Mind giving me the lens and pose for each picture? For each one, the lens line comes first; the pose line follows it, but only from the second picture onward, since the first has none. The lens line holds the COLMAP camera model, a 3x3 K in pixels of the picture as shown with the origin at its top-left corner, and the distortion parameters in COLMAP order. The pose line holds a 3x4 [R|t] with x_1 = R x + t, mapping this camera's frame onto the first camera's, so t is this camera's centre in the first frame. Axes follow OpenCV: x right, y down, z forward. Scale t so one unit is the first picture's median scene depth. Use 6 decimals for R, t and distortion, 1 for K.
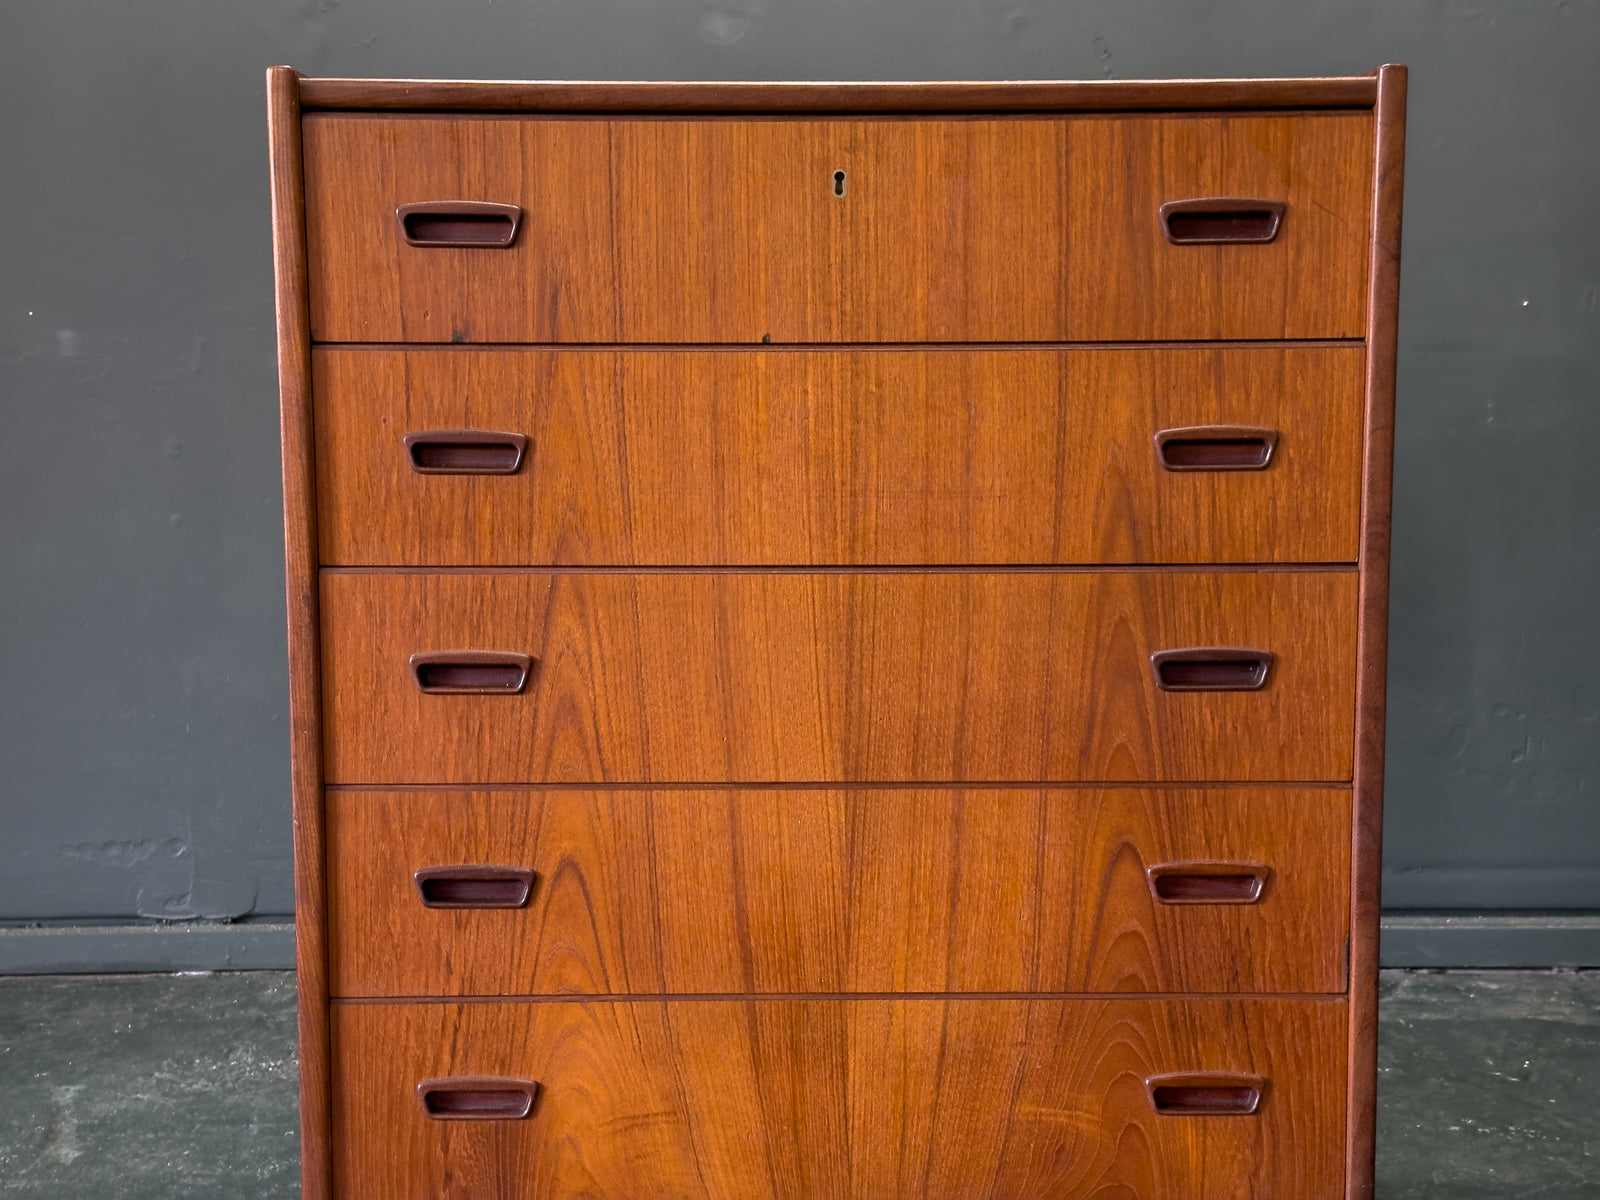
lens RADIAL K [[2204.8, 0, 786.6], [0, 2204.8, 625.3], [0, 0, 1]] dist [0.164112, -0.306456]
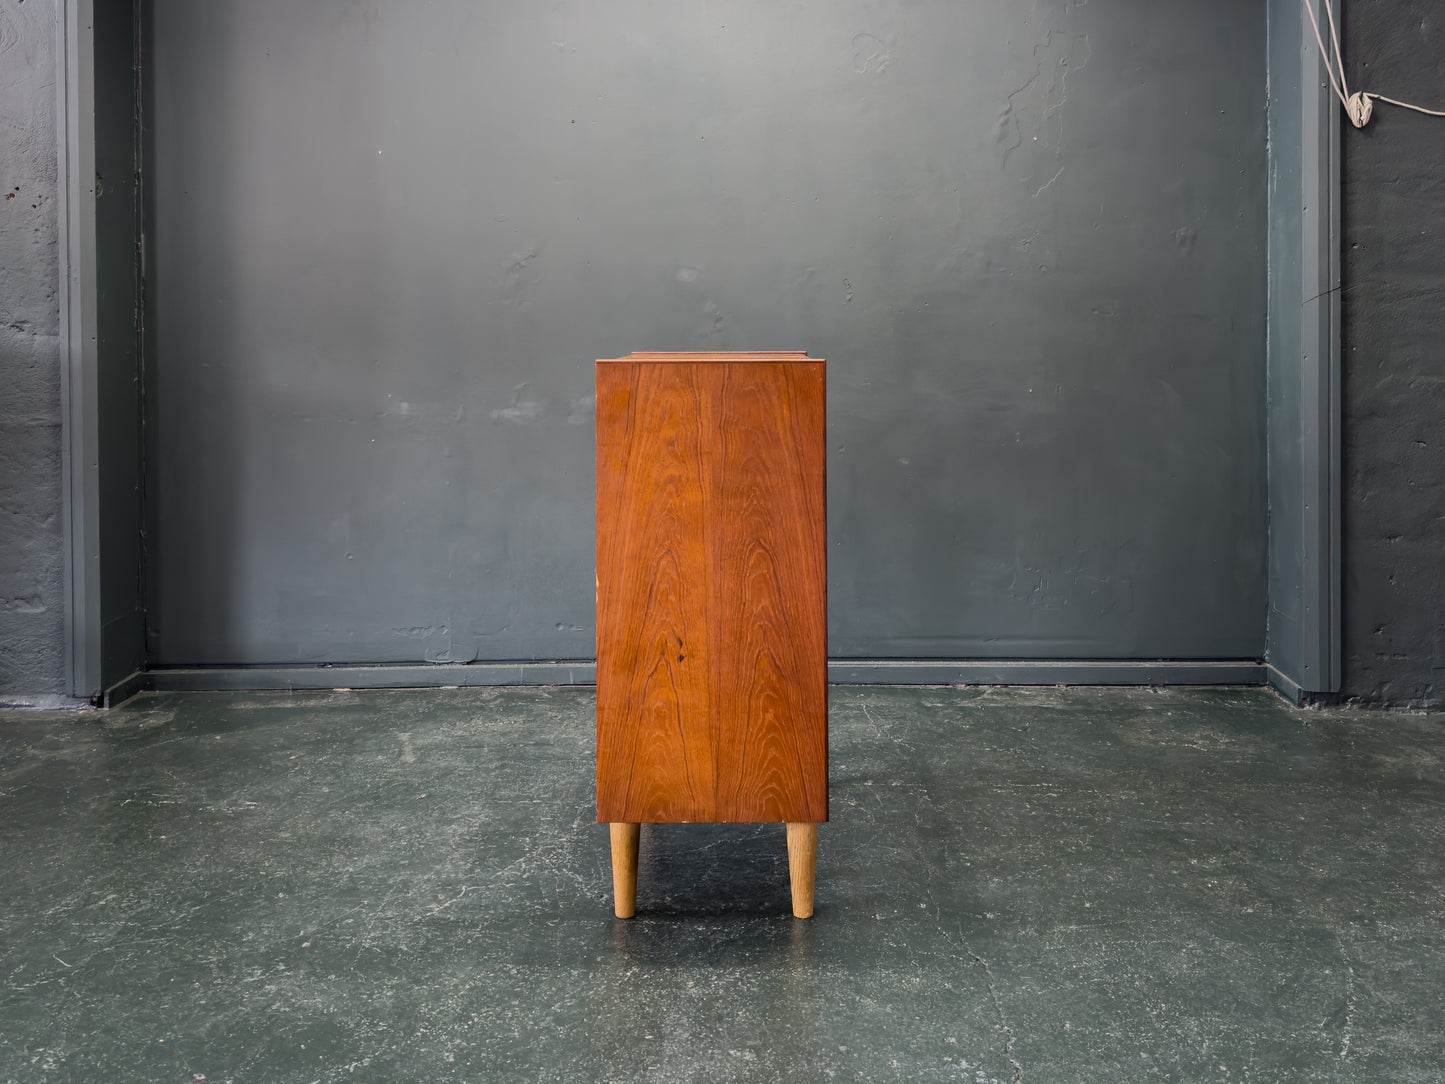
lens RADIAL K [[1328.6, 0, 736.9], [0, 1328.6, 343.5], [0, 0, 1]] dist [0.141584, -0.274847]
pose [[0.999990, -0.000727, -0.004517, 0.055905], [0.000210, 0.993559, -0.113312, -0.064683], [0.004571, 0.113309, 0.993549, -0.719672]]
